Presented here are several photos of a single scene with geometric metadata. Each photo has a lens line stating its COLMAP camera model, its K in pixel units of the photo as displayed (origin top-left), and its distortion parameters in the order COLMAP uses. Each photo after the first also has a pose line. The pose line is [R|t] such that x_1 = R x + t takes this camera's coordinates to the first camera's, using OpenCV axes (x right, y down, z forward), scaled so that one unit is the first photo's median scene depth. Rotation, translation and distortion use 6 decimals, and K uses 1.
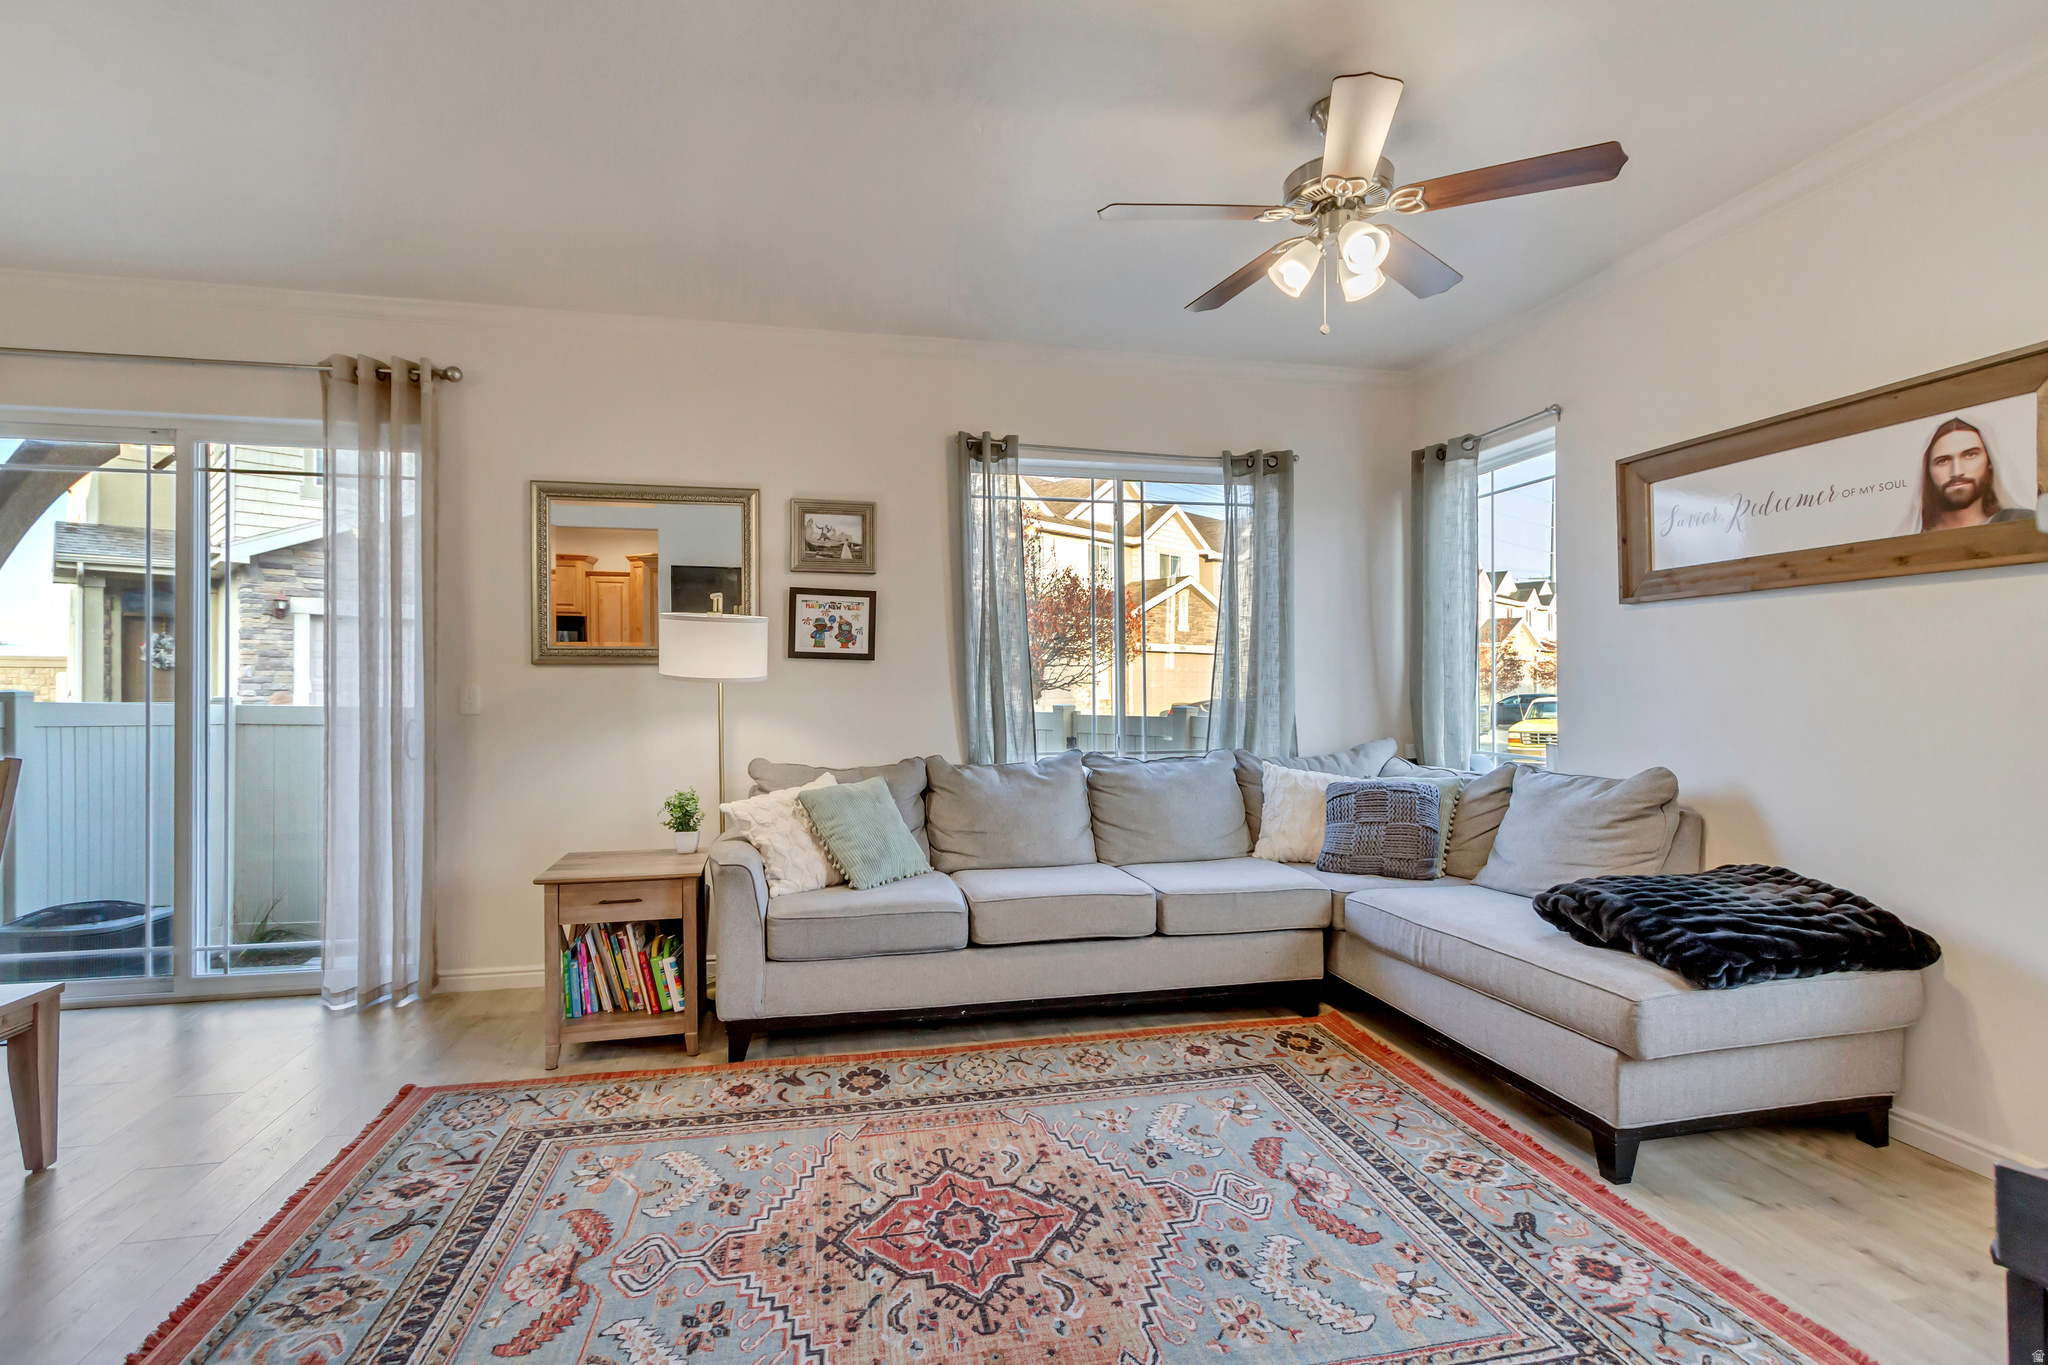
lens RADIAL K [[957.5, 0, 1031.8], [0, 957.5, 676.9], [0, 0, 1]] dist [0.012213, -0.003904]
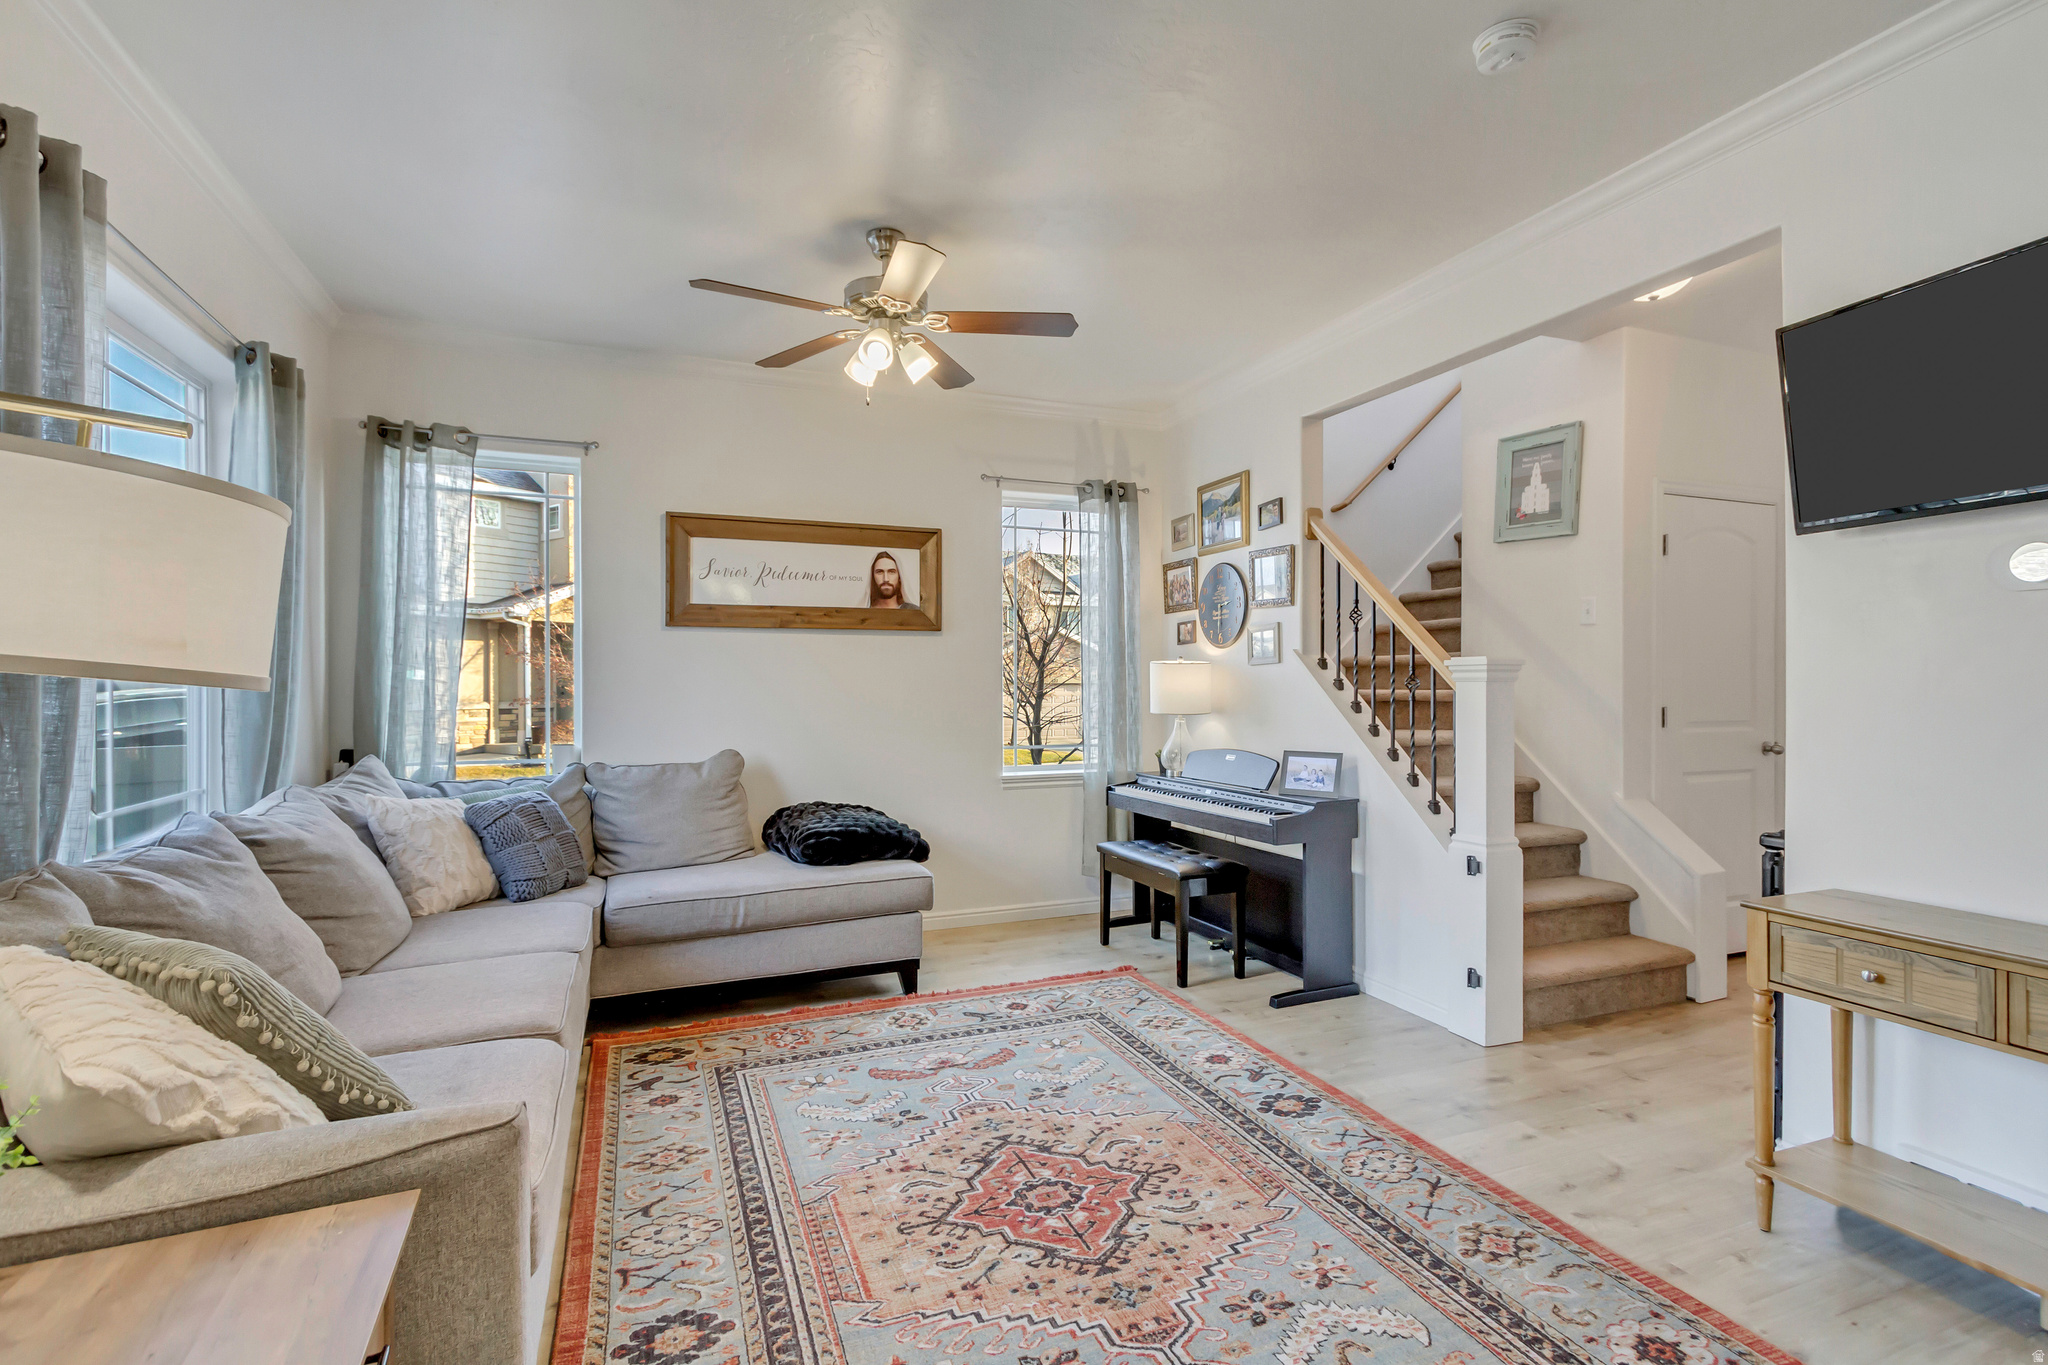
lens RADIAL K [[957.5, 0, 1009.7], [0, 957.5, 687.6], [0, 0, 1]] dist [0.012213, -0.003904]
pose [[-0.171986, -0.000369, 0.985099, -0.954233], [-0.002824, 0.999996, -0.000118, 0.005347], [-0.985095, -0.002803, -0.171986, 1.047511]]
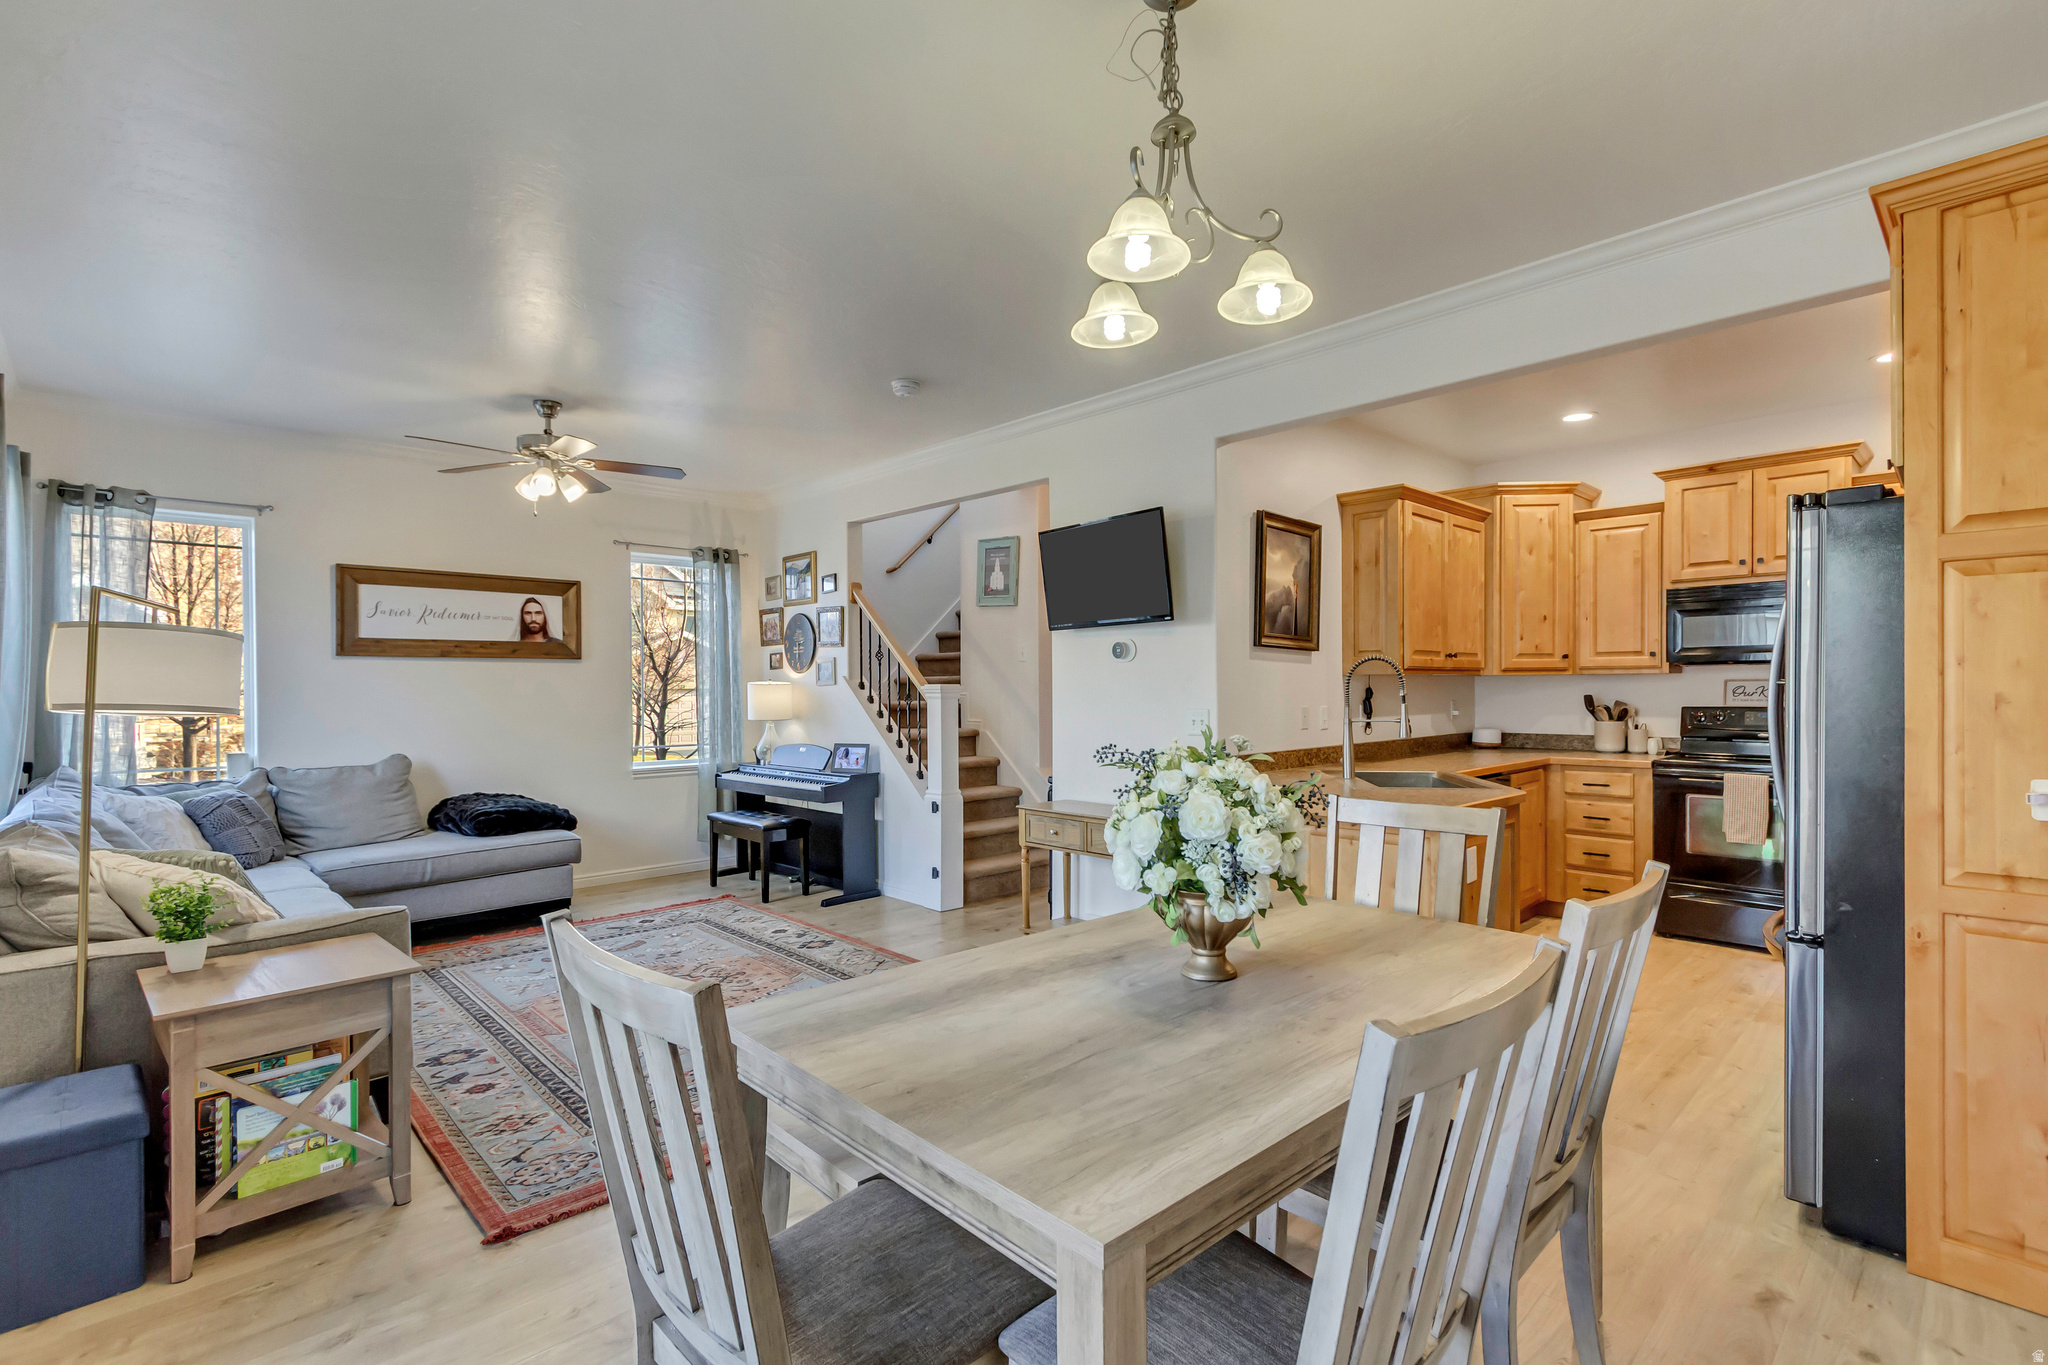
lens RADIAL K [[957.5, 0, 1032.5], [0, 957.5, 697.7], [0, 0, 1]] dist [0.012213, -0.003904]
pose [[-0.538849, -0.005305, 0.842385, -1.779186], [0.001019, 0.999975, 0.006949, -0.023016], [-0.842402, 0.004603, -0.538831, 1.209185]]
